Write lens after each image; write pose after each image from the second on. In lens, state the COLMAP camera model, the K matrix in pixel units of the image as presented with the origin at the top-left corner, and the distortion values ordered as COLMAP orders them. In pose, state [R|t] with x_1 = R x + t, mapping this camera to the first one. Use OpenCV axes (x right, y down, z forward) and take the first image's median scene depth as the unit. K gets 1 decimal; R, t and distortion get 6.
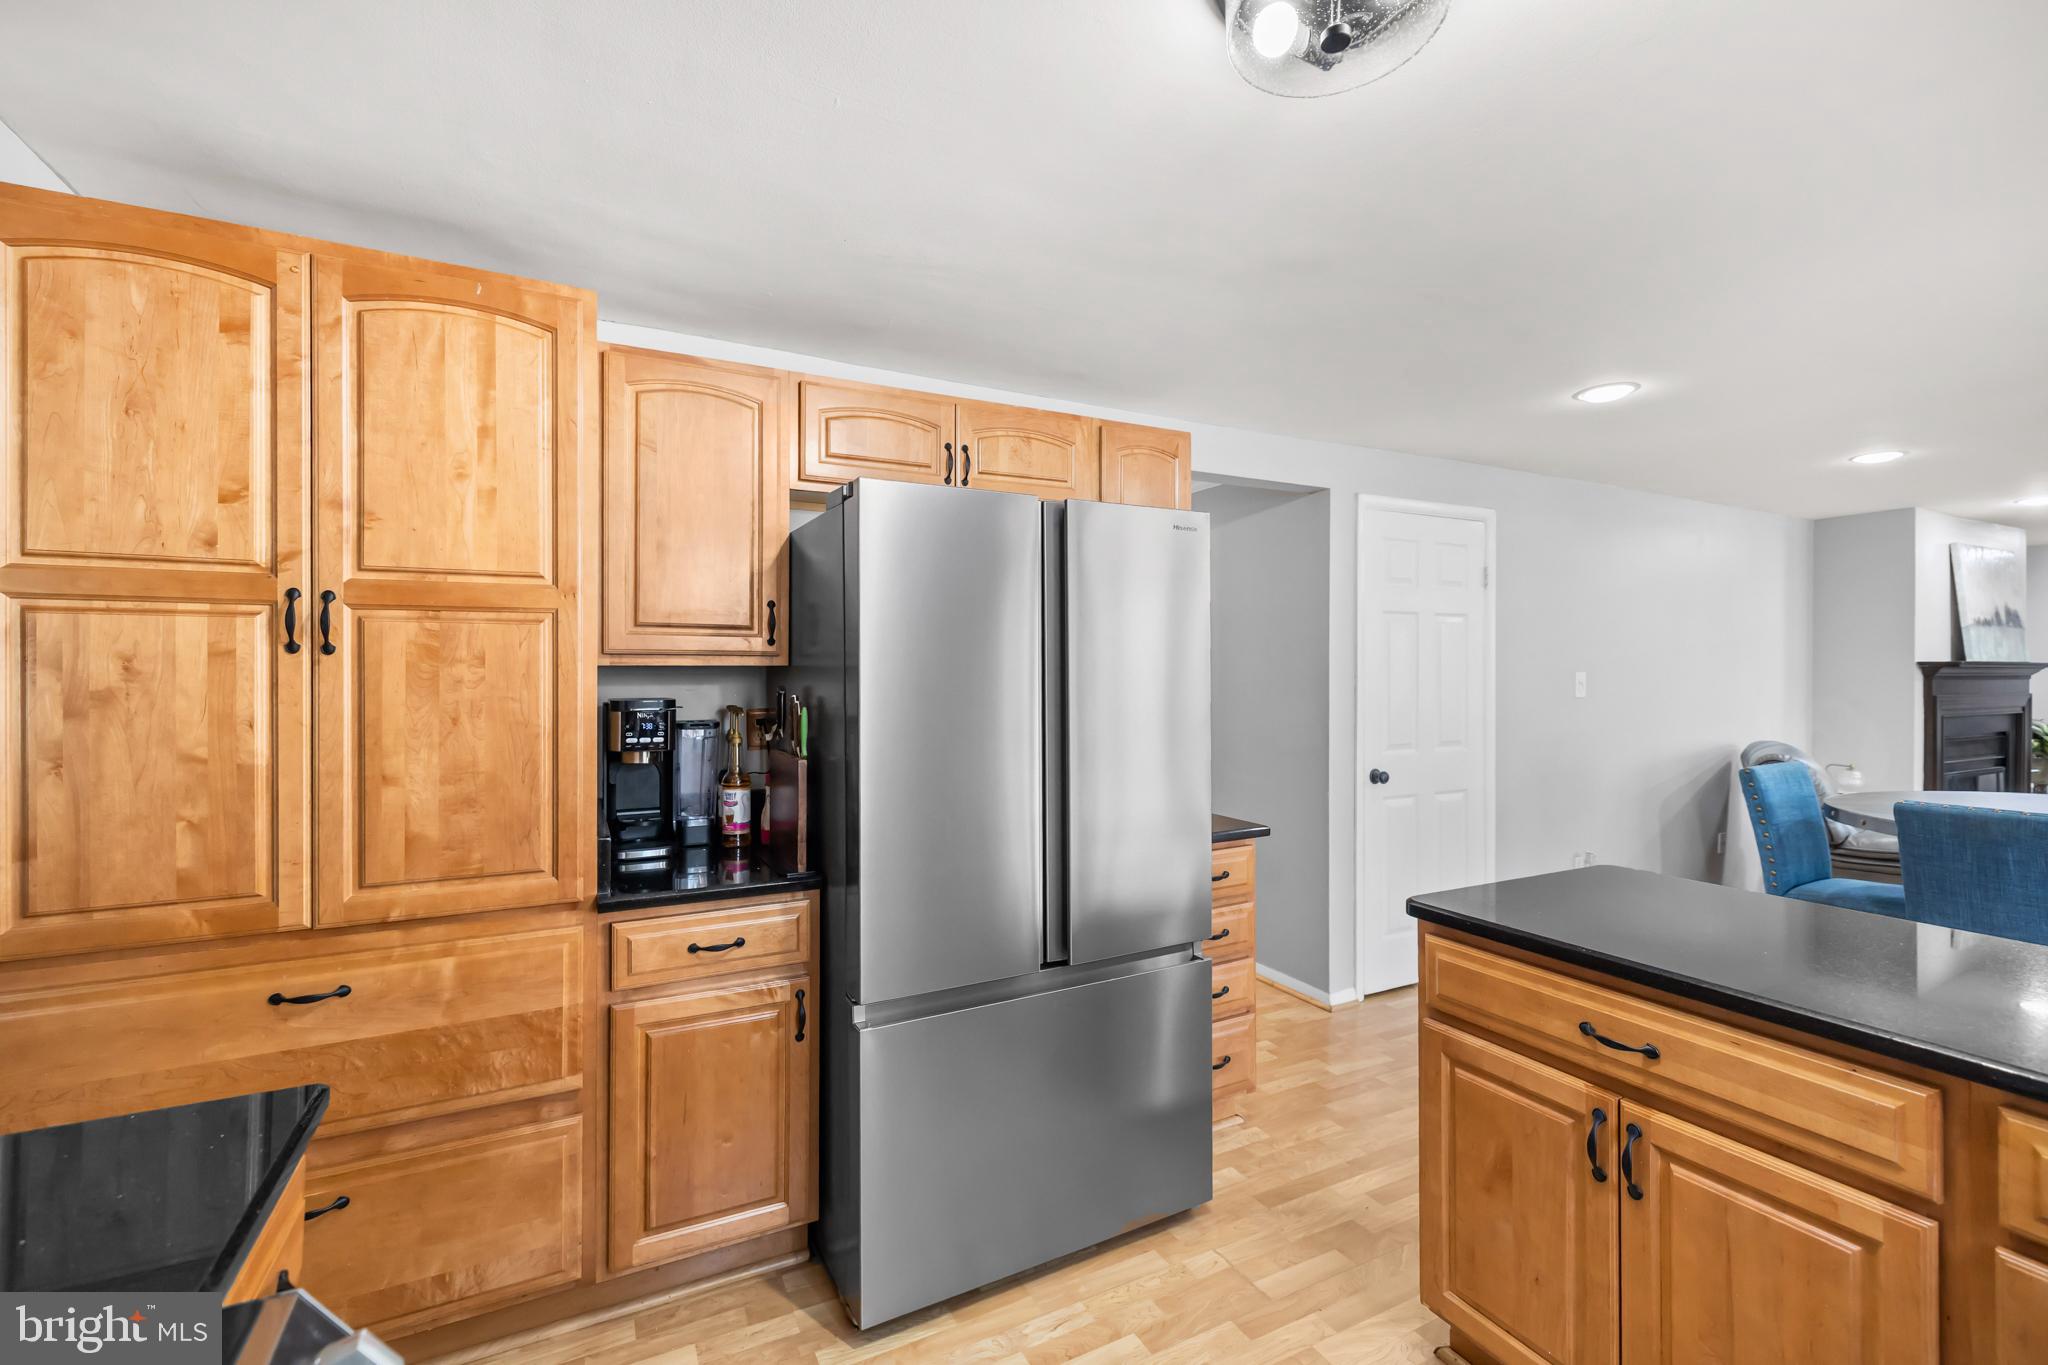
lens RADIAL K [[873.5, 0, 1017.0], [0, 873.5, 665.4], [0, 0, 1]] dist [0.000941, 0.000000]
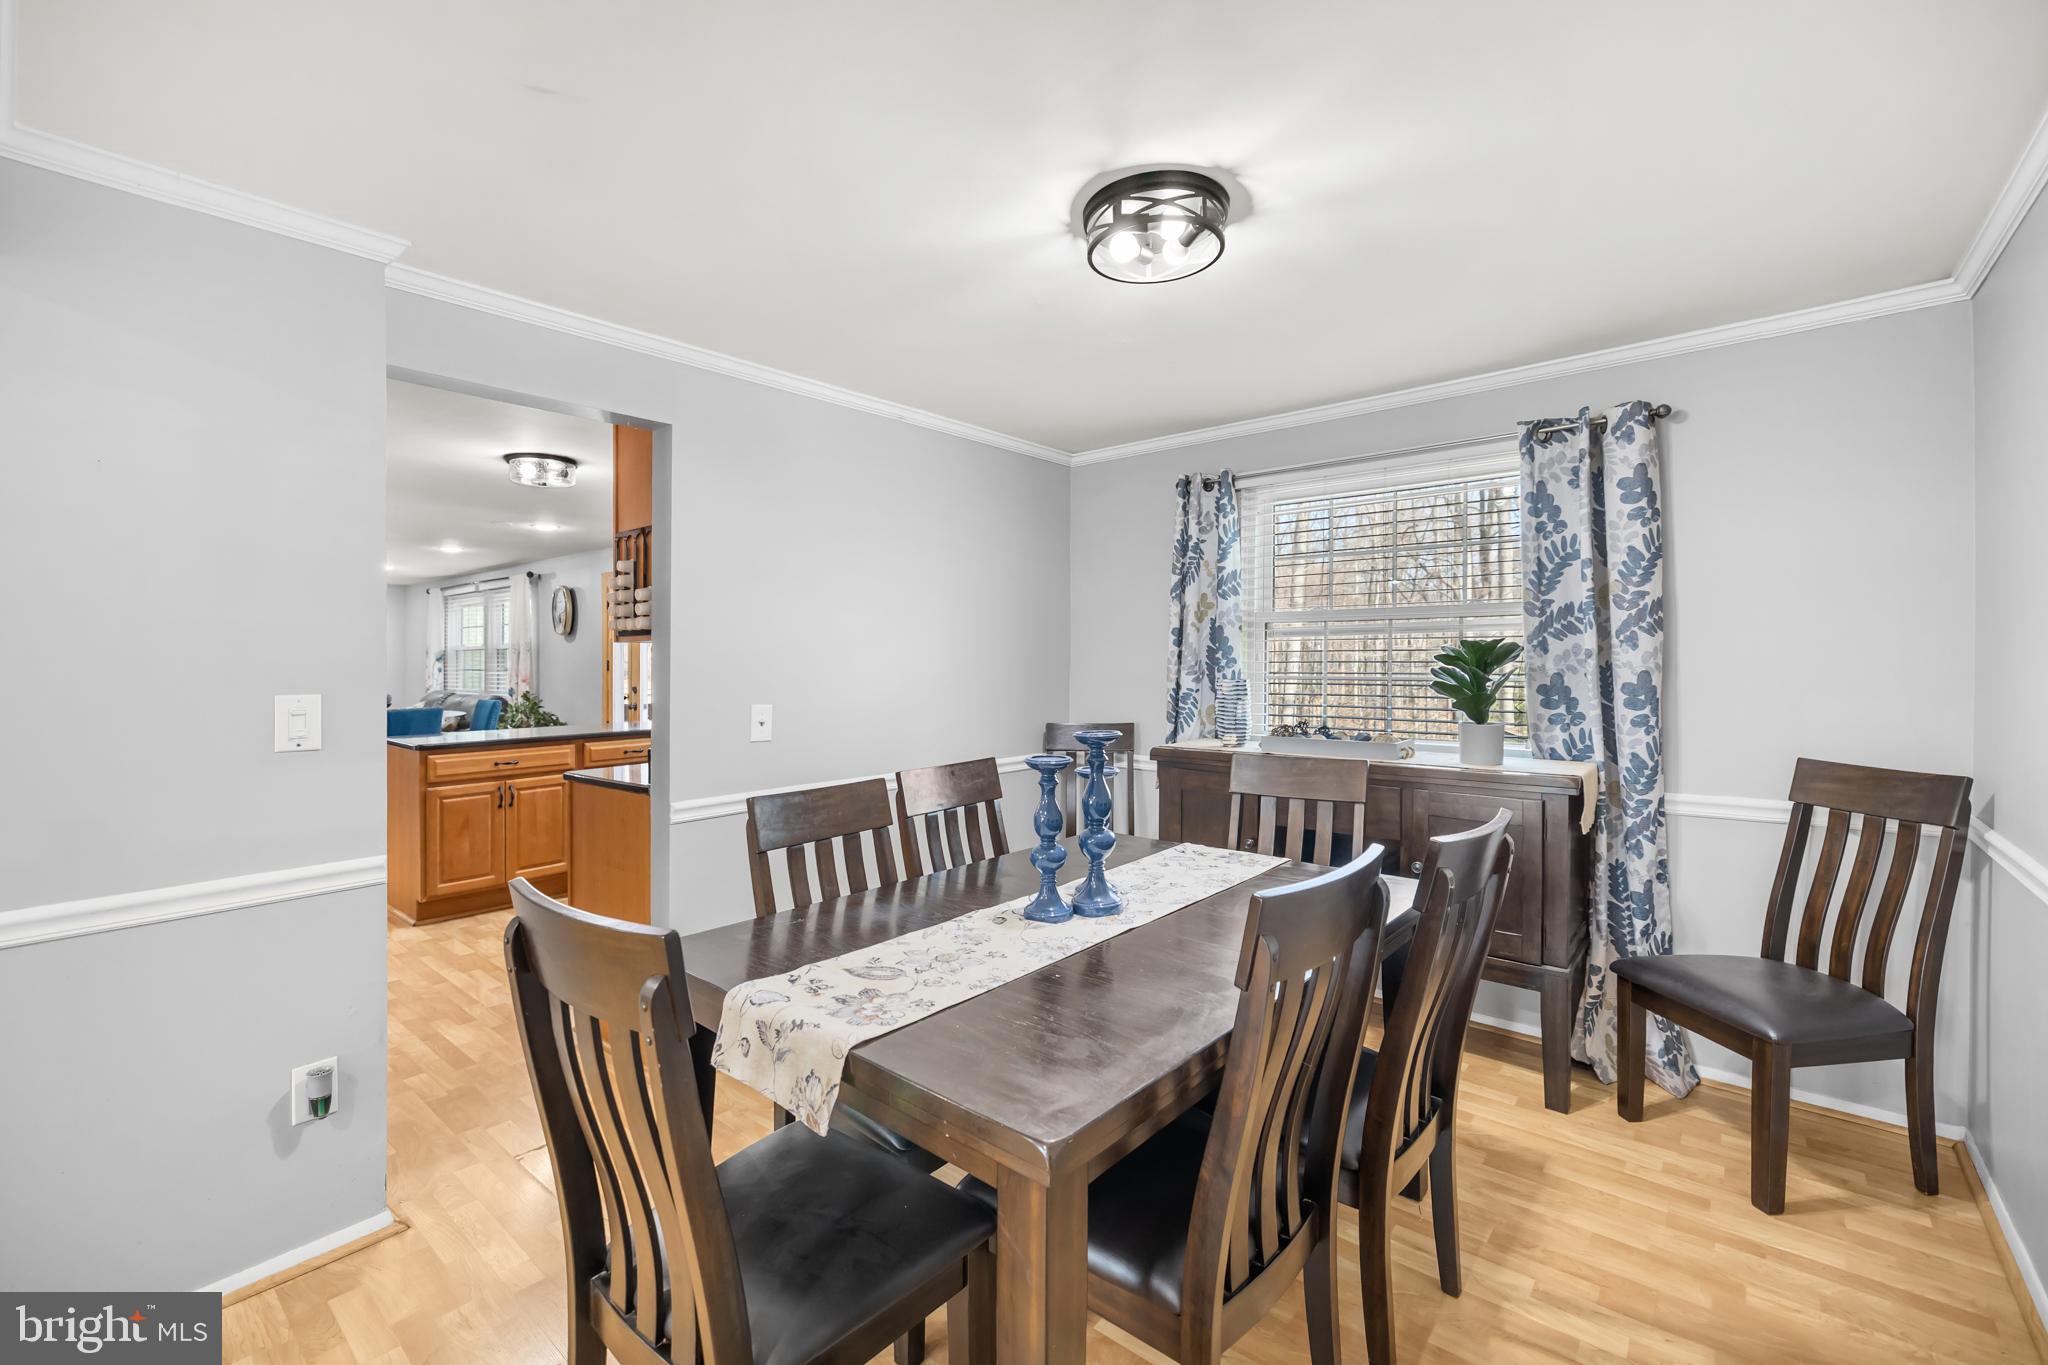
lens RADIAL K [[863.3, 0, 1025.2], [0, 863.3, 662.4], [0, 0, 1]] dist [0.000032, -0.000037]
pose [[-0.389305, -0.004949, 0.921096, -0.939854], [-0.002509, 0.999988, 0.004313, 0.006570], [-0.921106, -0.000632, -0.389312, 0.133742]]
